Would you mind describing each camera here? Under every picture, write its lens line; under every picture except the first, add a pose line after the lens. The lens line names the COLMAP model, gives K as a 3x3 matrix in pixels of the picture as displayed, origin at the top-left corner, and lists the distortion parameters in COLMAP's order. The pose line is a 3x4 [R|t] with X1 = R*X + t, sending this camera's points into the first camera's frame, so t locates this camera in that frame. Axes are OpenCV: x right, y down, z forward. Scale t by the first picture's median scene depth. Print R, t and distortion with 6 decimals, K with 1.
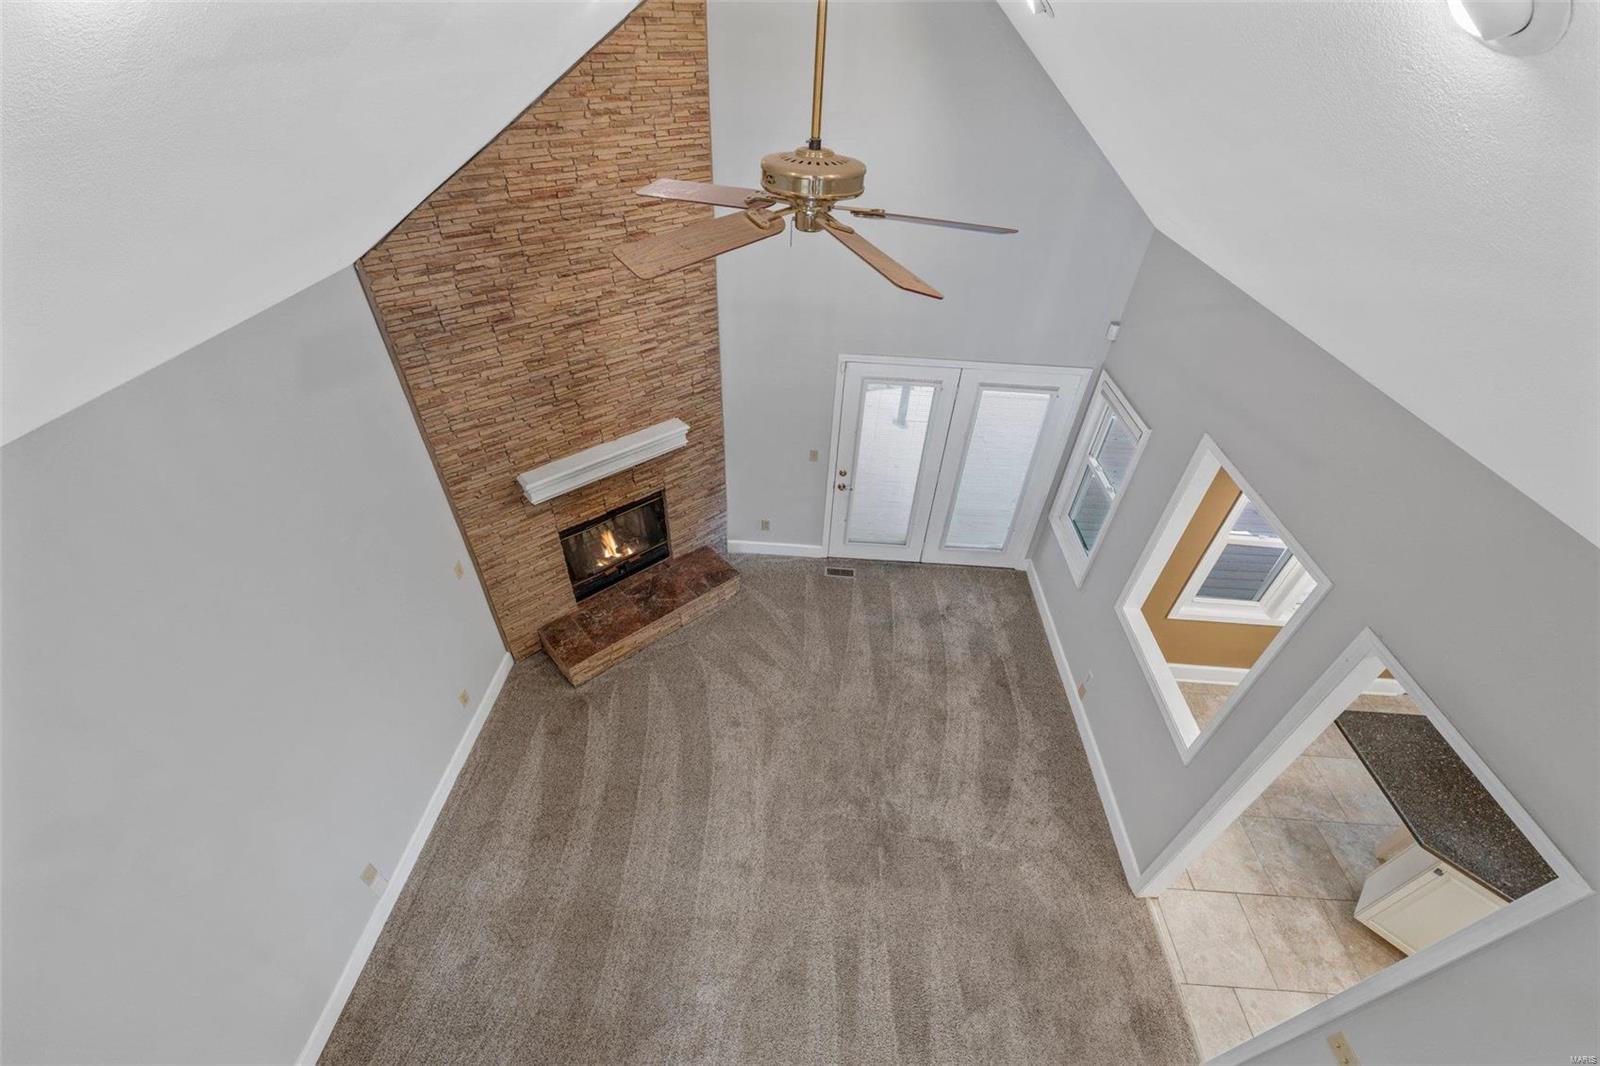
lens RADIAL K [[646.3, 0, 795.7], [0, 646.3, 537.4], [0, 0, 1]] dist [-0.001910, 0.001304]
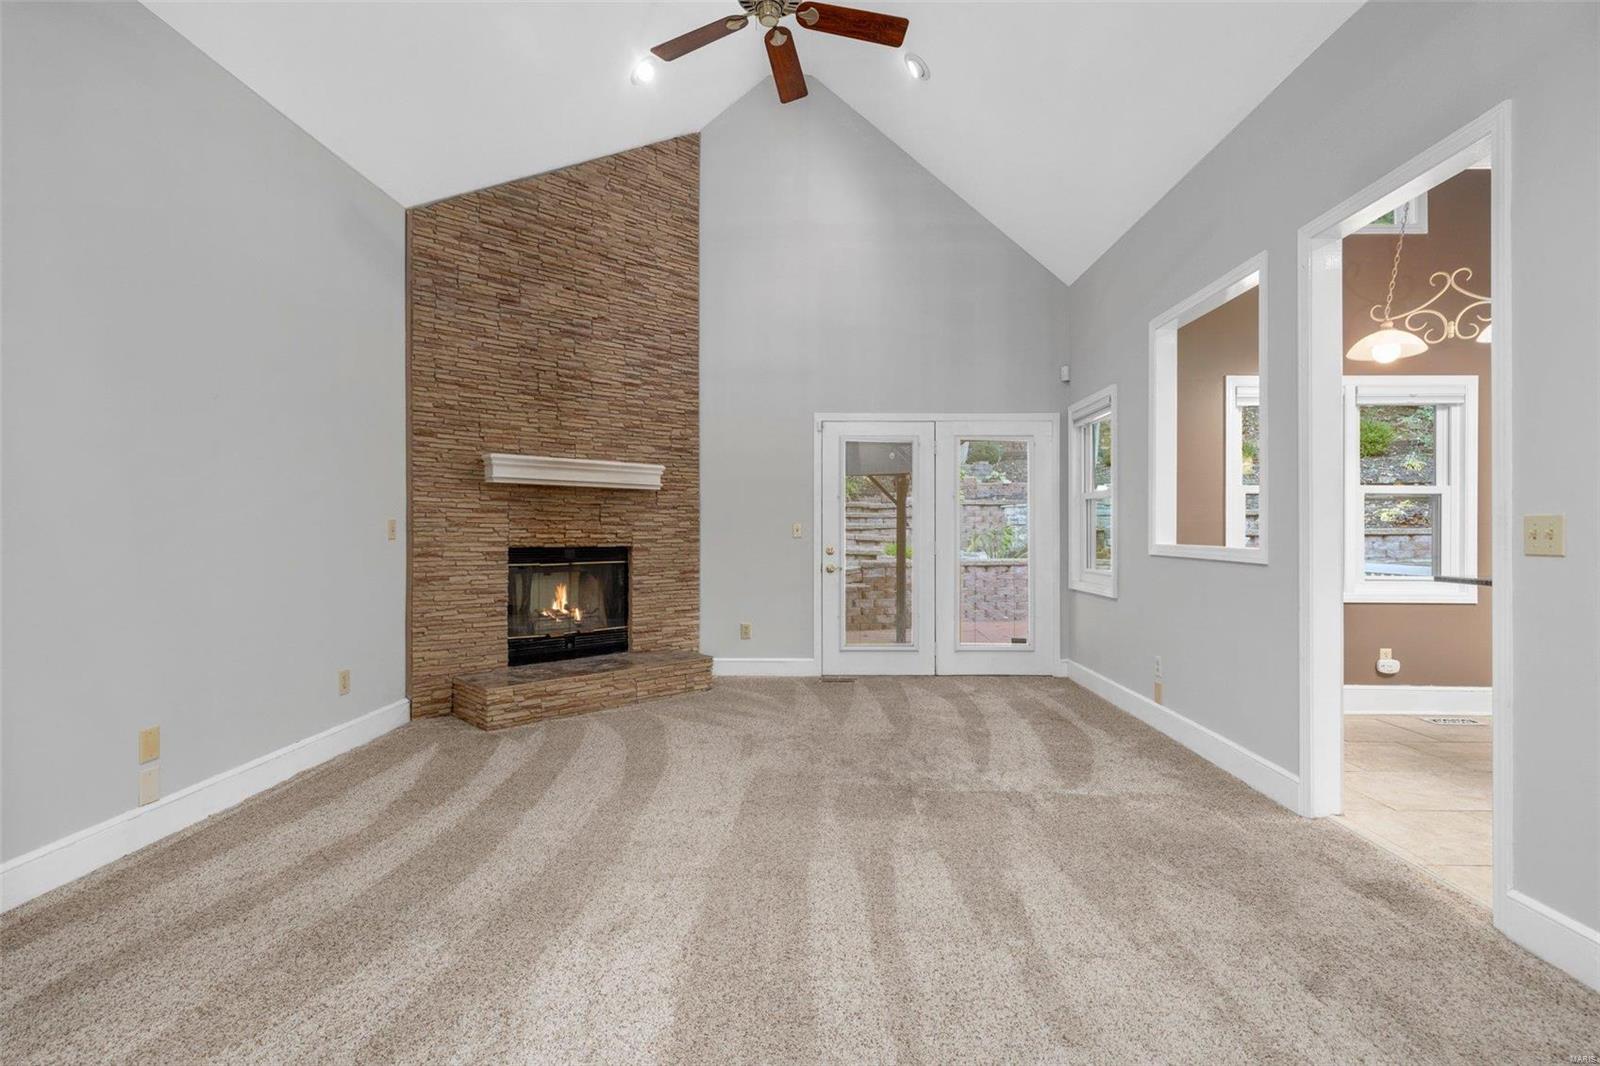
lens RADIAL K [[778.4, 0, 802.0], [0, 778.4, 526.8], [0, 0, 1]] dist [-0.000719, 0.001336]
pose [[0.998731, -0.038007, 0.033051, -0.001000], [0.050368, 0.754767, -0.654056, 0.742147], [-0.000087, 0.654891, 0.755723, 0.193555]]
